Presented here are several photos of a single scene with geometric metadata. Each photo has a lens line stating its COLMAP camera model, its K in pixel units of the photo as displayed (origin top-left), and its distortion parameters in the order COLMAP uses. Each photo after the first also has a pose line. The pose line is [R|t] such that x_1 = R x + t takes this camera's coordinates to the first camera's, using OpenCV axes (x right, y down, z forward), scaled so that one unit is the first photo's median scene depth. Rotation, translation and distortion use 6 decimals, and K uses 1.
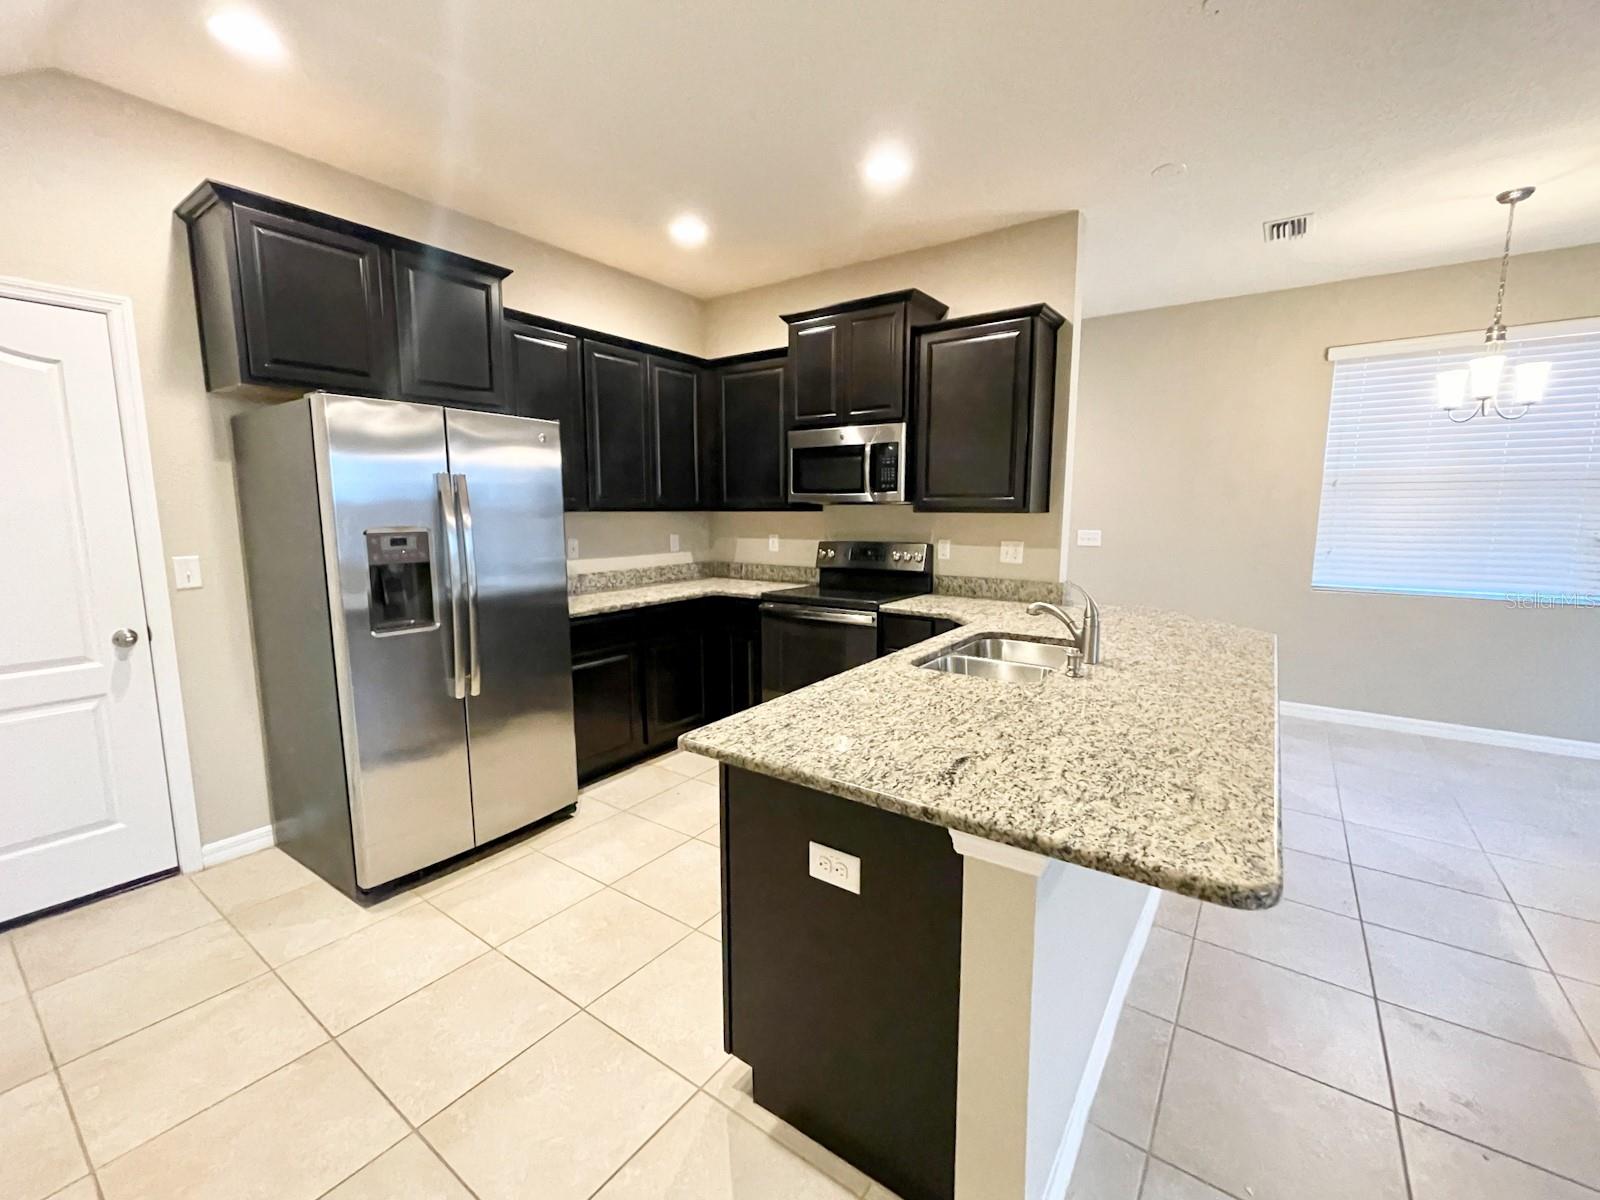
lens RADIAL K [[678.9, 0, 800.0], [0, 678.9, 600.0], [0, 0, 1]] dist [-0.000598, -0.000047]
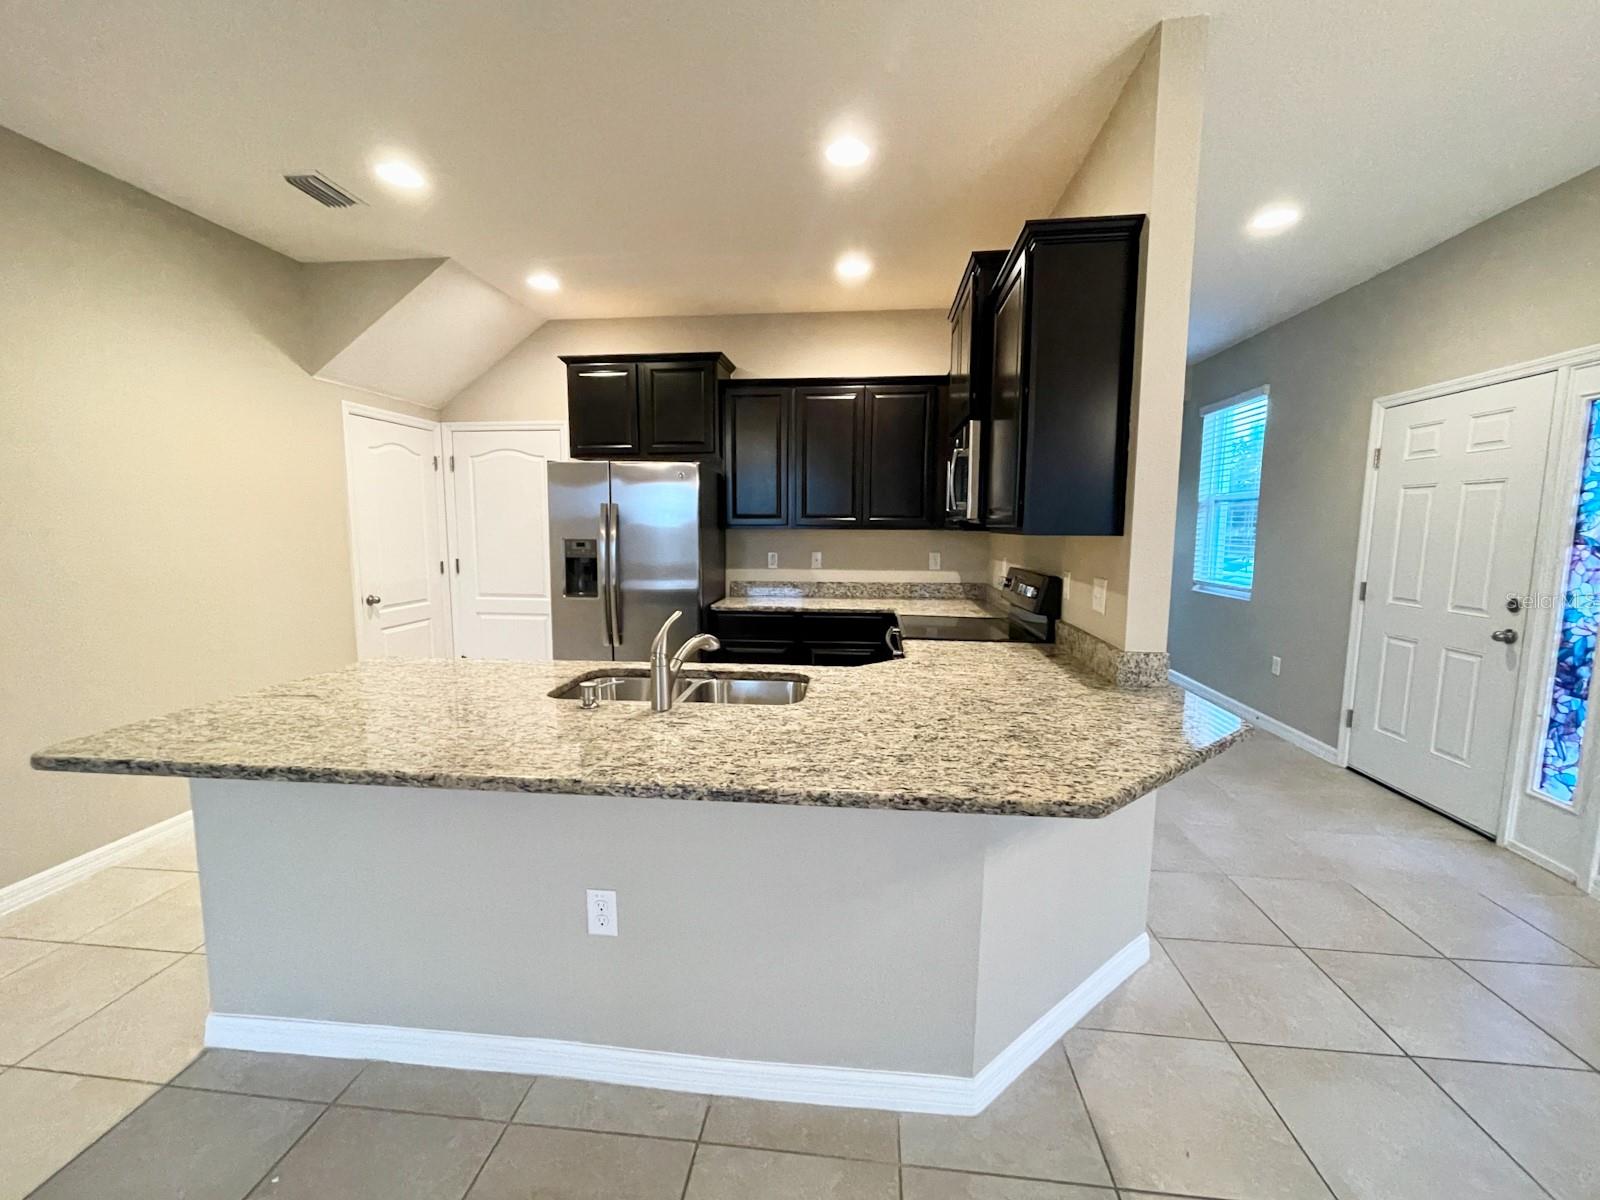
lens RADIAL K [[648.3, 0, 792.8], [0, 648.3, 606.6], [0, 0, 1]] dist [0.001790, 0.000119]
pose [[0.488391, 0.111981, -0.865410, 0.757806], [-0.124012, 0.990573, 0.058191, -0.064530], [0.863768, 0.078902, 0.497674, 0.464123]]
